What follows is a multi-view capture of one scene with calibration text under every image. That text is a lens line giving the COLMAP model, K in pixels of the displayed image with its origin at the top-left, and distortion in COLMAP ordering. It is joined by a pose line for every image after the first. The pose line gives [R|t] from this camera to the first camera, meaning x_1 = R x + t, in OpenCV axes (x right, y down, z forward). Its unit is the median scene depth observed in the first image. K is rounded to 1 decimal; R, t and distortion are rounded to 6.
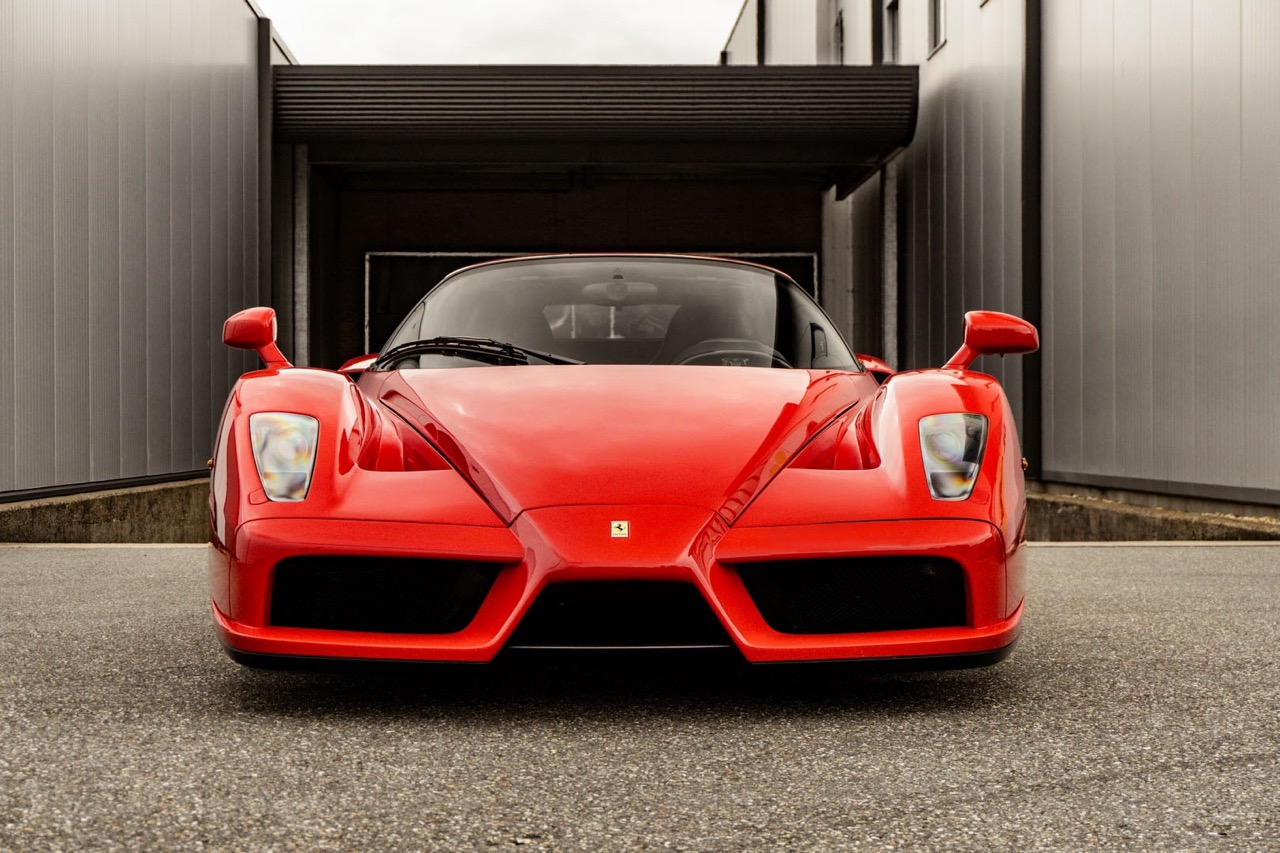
lens RADIAL K [[2088.0, 0, 640.0], [0, 2088.0, 426.5], [0, 0, 1]] dist [0.003370, 0.028192]
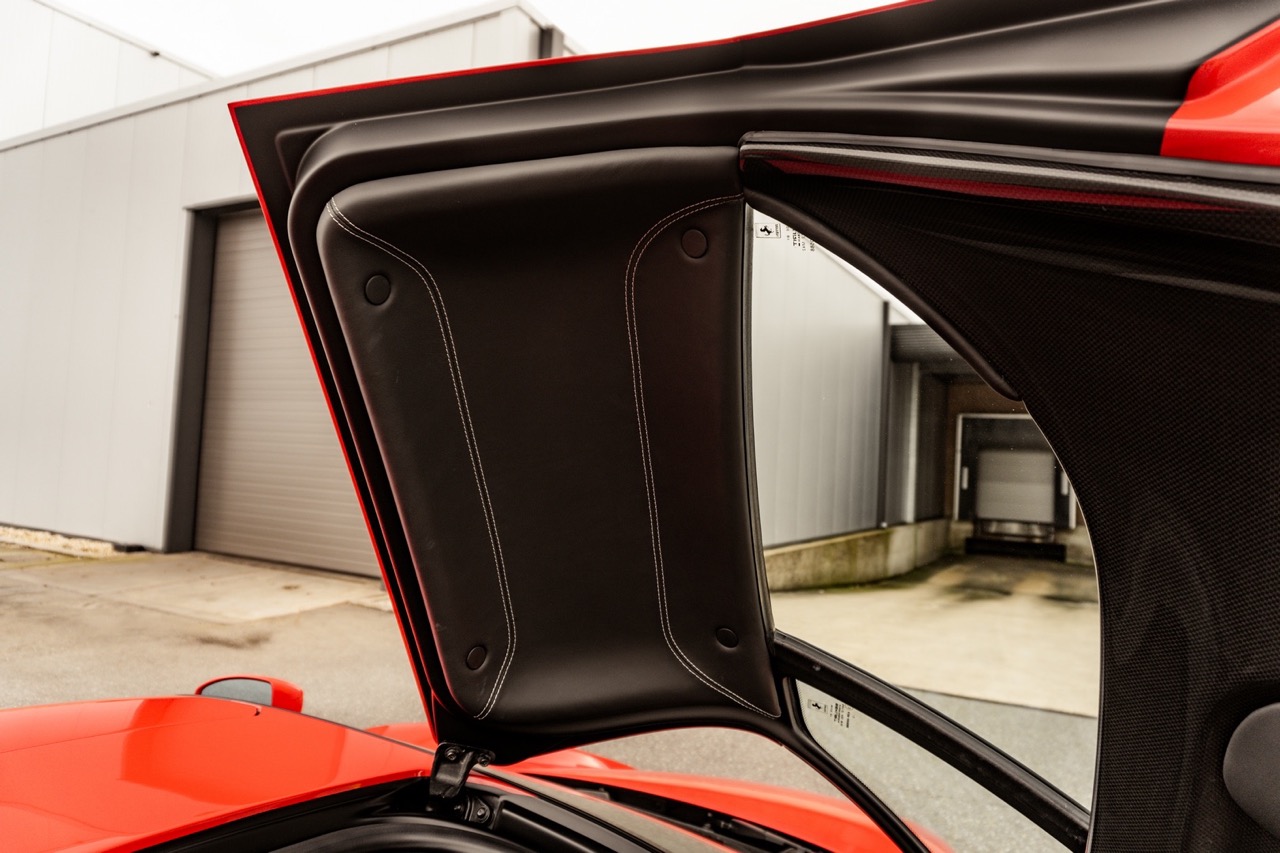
lens RADIAL K [[851.2, 0, 640.0], [0, 851.2, 426.5], [0, 0, 1]] dist [-0.024956, 0.003001]
pose [[0.851042, 0.018334, -0.524778, 0.077672], [-0.047031, 0.998035, -0.041403, -0.055798], [0.522987, 0.059916, 0.850232, 0.342473]]
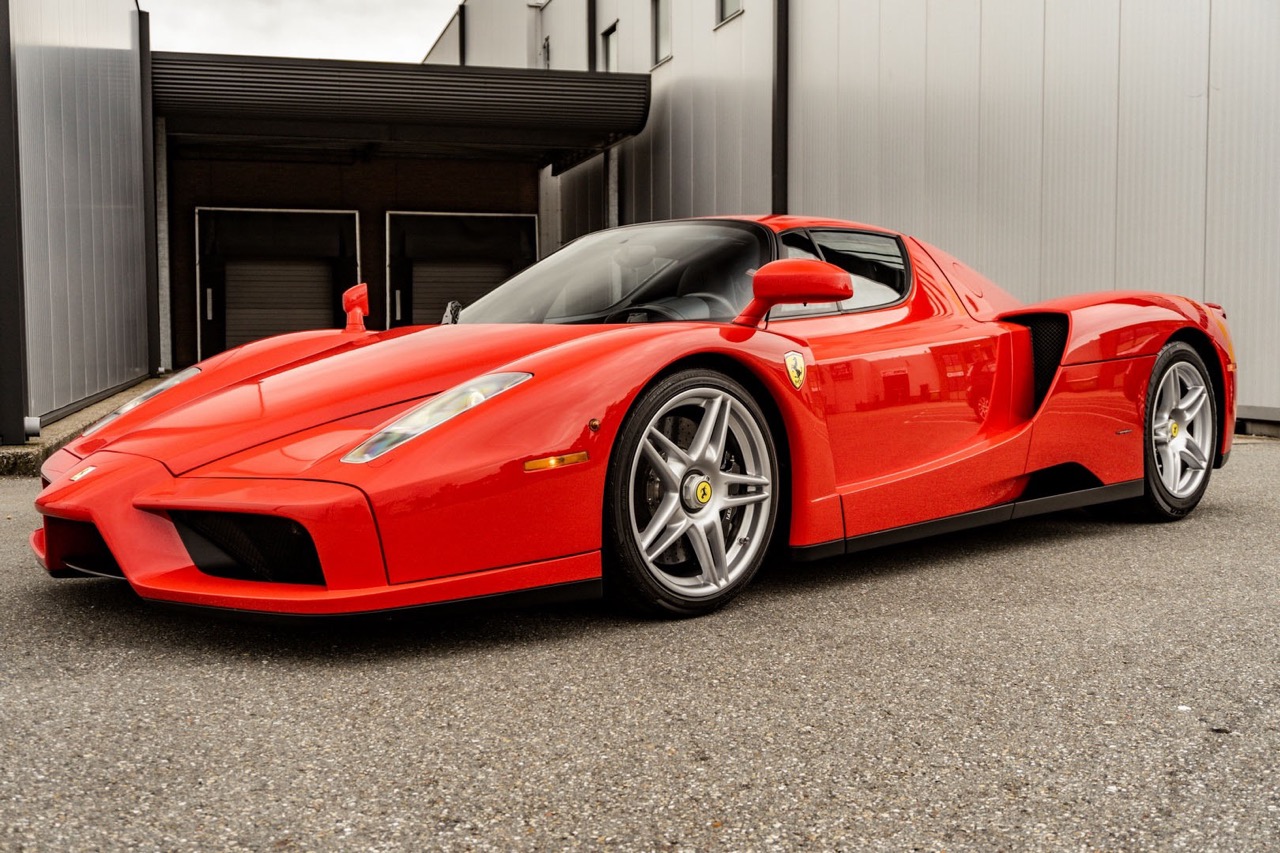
lens RADIAL K [[1375.9, 0, 640.0], [0, 1375.9, 426.5], [0, 0, 1]] dist [0.015210, -0.039317]
pose [[0.969940, -0.016013, 0.242816, -0.167759], [-0.000053, 0.997819, 0.066014, -0.007578], [-0.243344, -0.064043, 0.967824, 0.217054]]
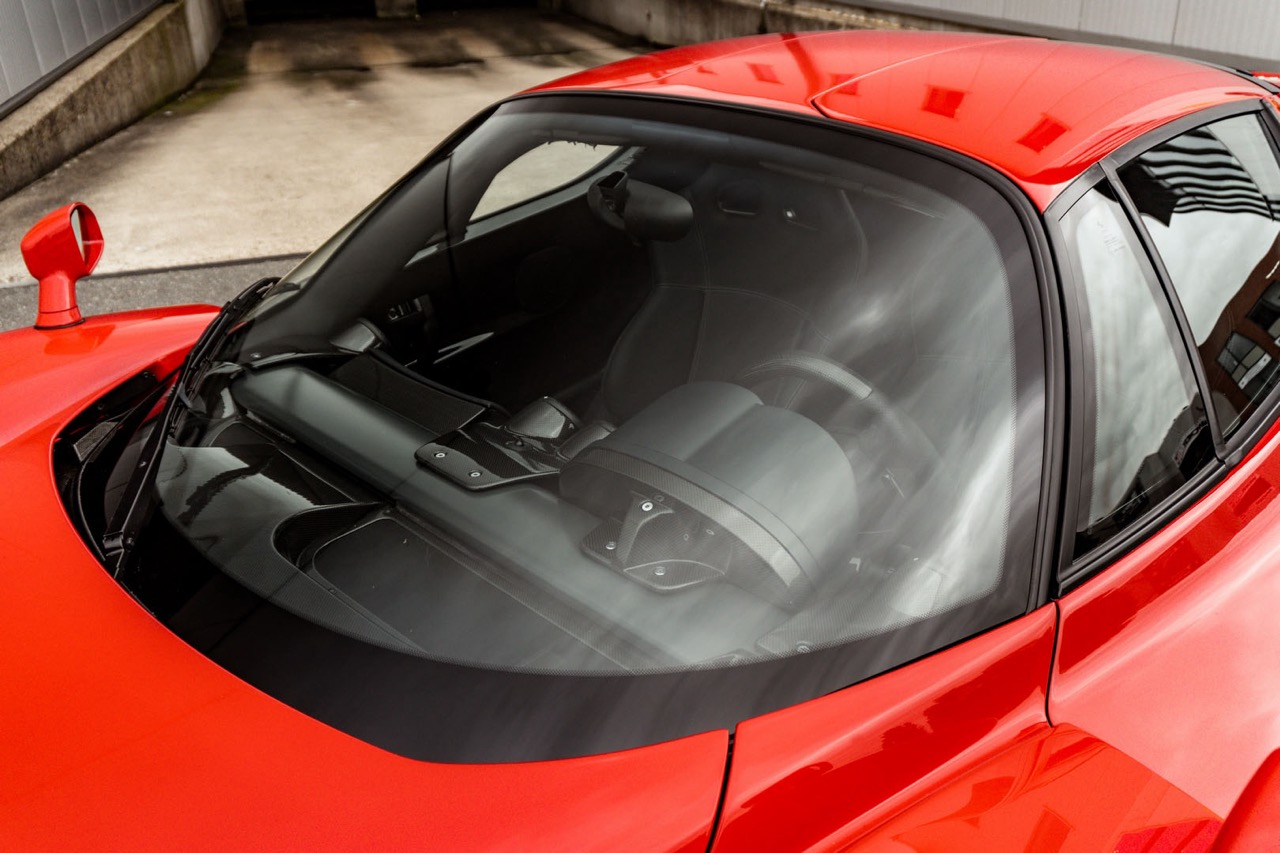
lens RADIAL K [[1069.2, 0, 640.0], [0, 1069.2, 426.5], [0, 0, 1]] dist [0.001502, -0.002136]
pose [[0.969196, -0.136632, 0.204916, -0.117499], [0.032512, 0.895705, 0.443459, -0.048487], [-0.244135, -0.423136, 0.872556, 0.423205]]
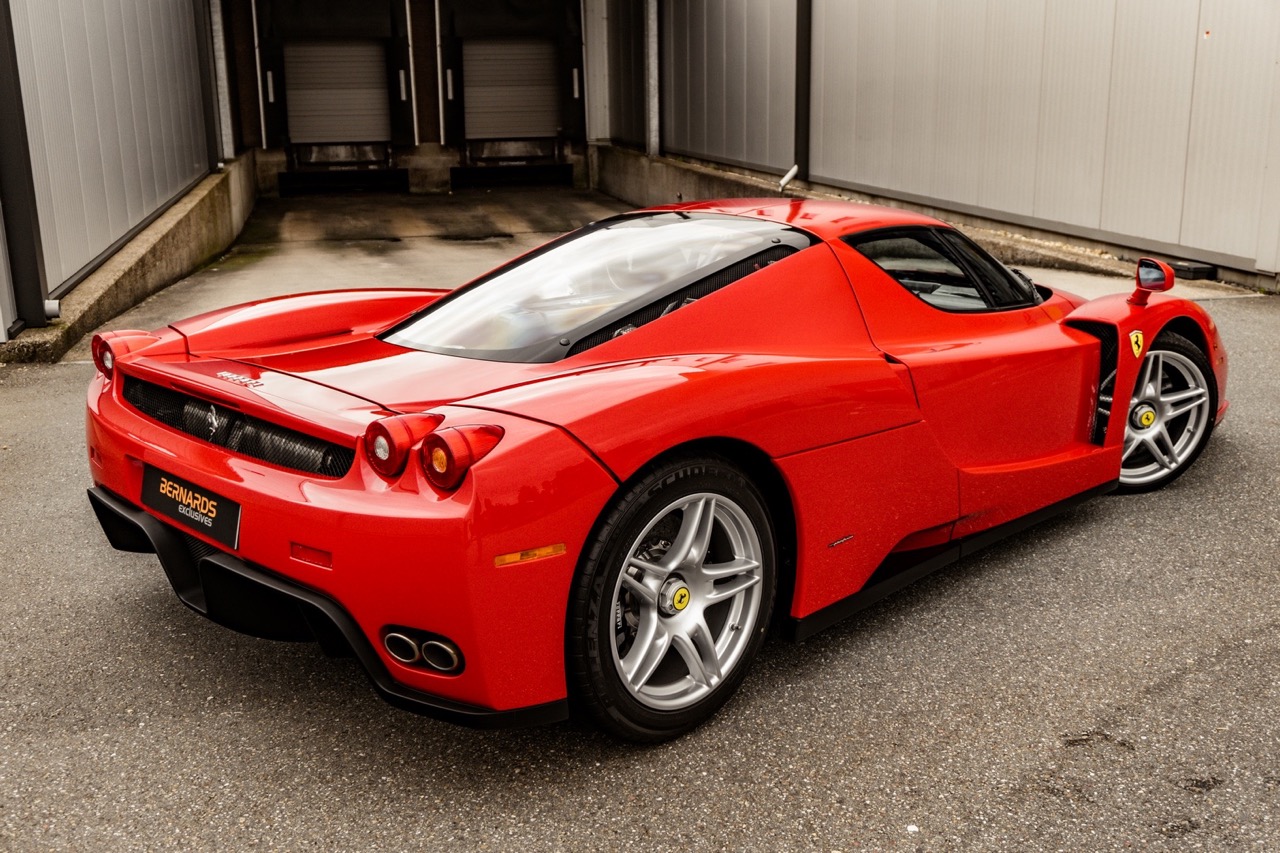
lens RADIAL K [[1292.2, 0, 640.0], [0, 1292.2, 426.5], [0, 0, 1]] dist [-0.009779, 0.005640]
pose [[0.980797, -0.061285, 0.185155, -0.128317], [0.010781, 0.964933, 0.262275, -0.062846], [-0.194736, -0.255242, 0.947064, 0.215508]]
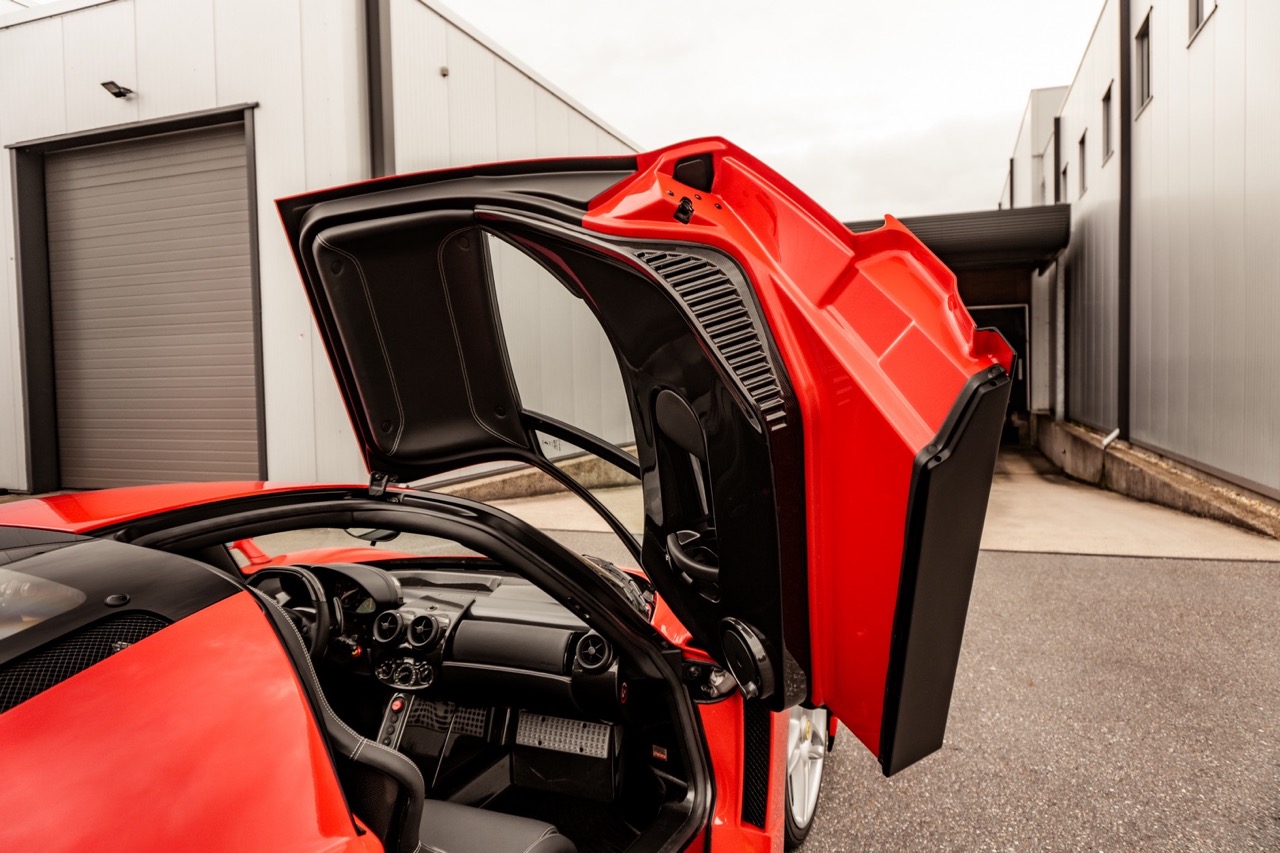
lens RADIAL K [[851.2, 0, 640.0], [0, 851.2, 426.5], [0, 0, 1]] dist [-0.024956, 0.003001]
pose [[0.923750, 0.003074, -0.382983, 0.121190], [0.020135, 0.998195, 0.056576, -0.048959], [0.382466, -0.059974, 0.922021, 0.285029]]
